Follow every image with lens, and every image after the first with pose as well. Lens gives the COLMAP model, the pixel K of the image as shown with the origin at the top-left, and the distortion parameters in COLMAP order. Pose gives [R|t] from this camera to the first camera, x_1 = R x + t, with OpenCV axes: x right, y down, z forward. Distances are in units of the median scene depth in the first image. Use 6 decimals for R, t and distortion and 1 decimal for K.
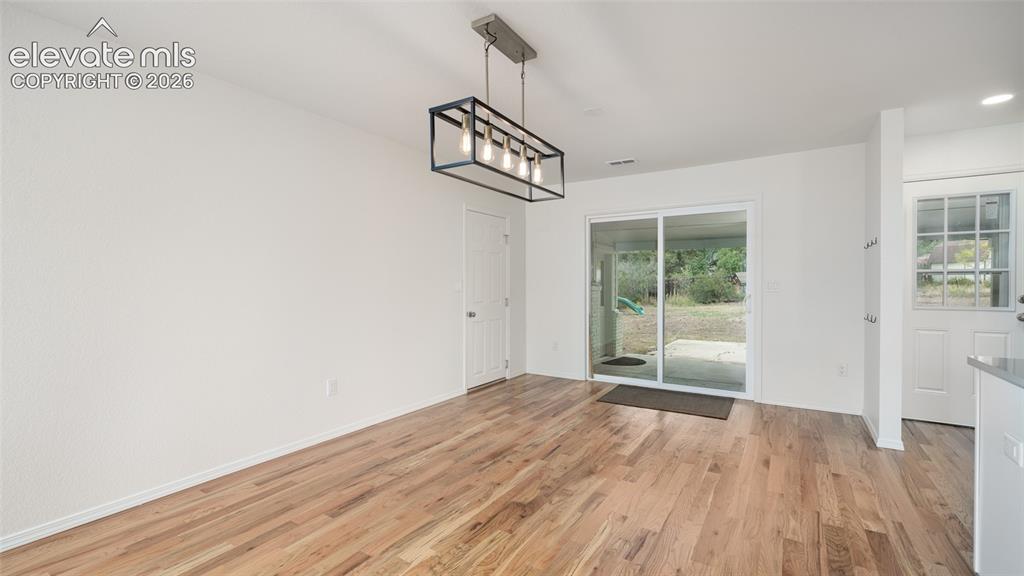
lens RADIAL K [[436.0, 0, 510.5], [0, 436.0, 289.8], [0, 0, 1]] dist [0.001956, -0.000082]
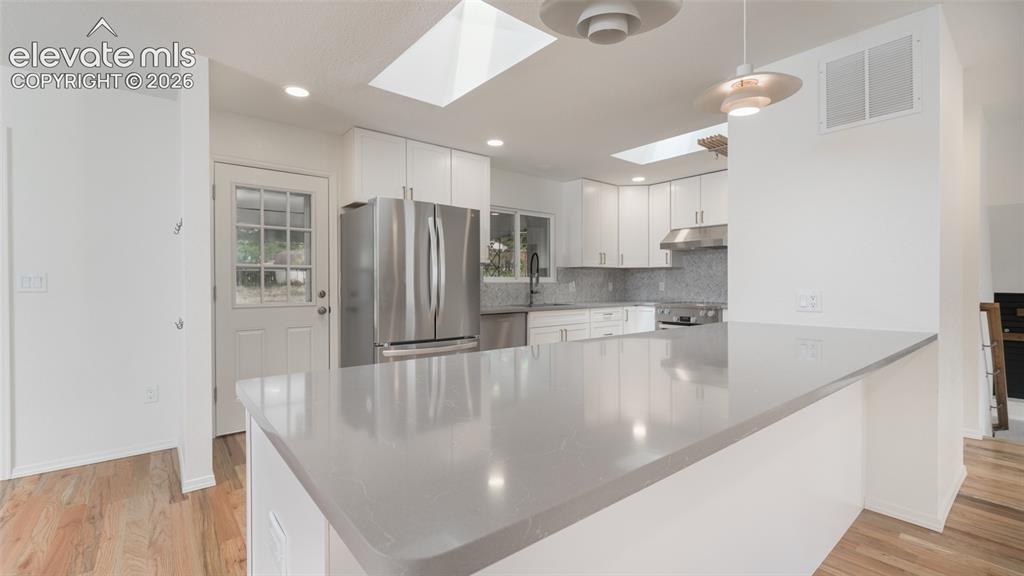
lens RADIAL K [[436.0, 0, 511.1], [0, 436.0, 289.3], [0, 0, 1]] dist [0.001956, -0.000082]
pose [[0.309973, -0.007751, 0.950714, 0.276865], [0.012513, 0.999913, 0.004072, 0.010092], [-0.950663, 0.010634, 0.310043, 0.206339]]
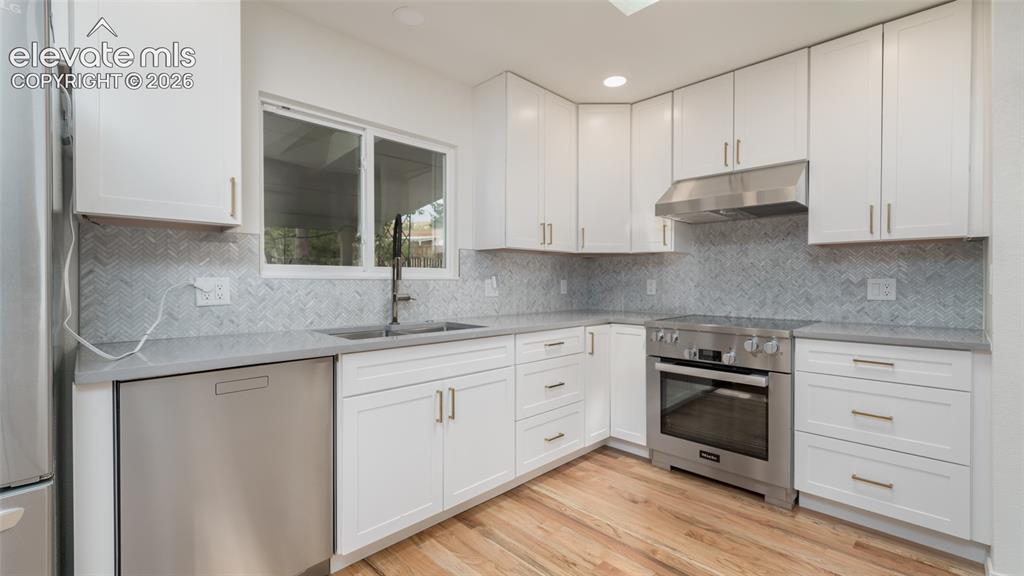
lens RADIAL K [[436.0, 0, 512.6], [0, 436.0, 287.5], [0, 0, 1]] dist [0.001956, -0.000082]
pose [[0.226445, -0.007902, 0.973992, 1.240486], [0.009644, 0.999936, 0.005871, 0.005082], [-0.973976, 0.008064, 0.226507, 0.268258]]
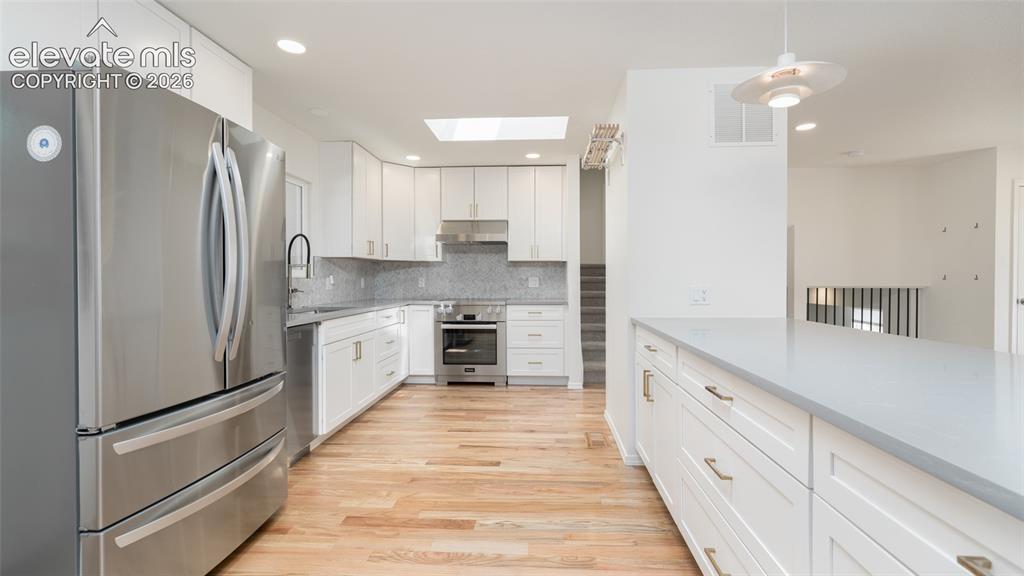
lens RADIAL K [[436.0, 0, 521.5], [0, 436.0, 287.7], [0, 0, 1]] dist [0.001956, -0.000082]
pose [[-0.486471, -0.012817, 0.873603, 0.628161], [0.013710, 0.999657, 0.022300, 0.000980], [-0.873589, 0.022825, -0.486129, 0.712442]]
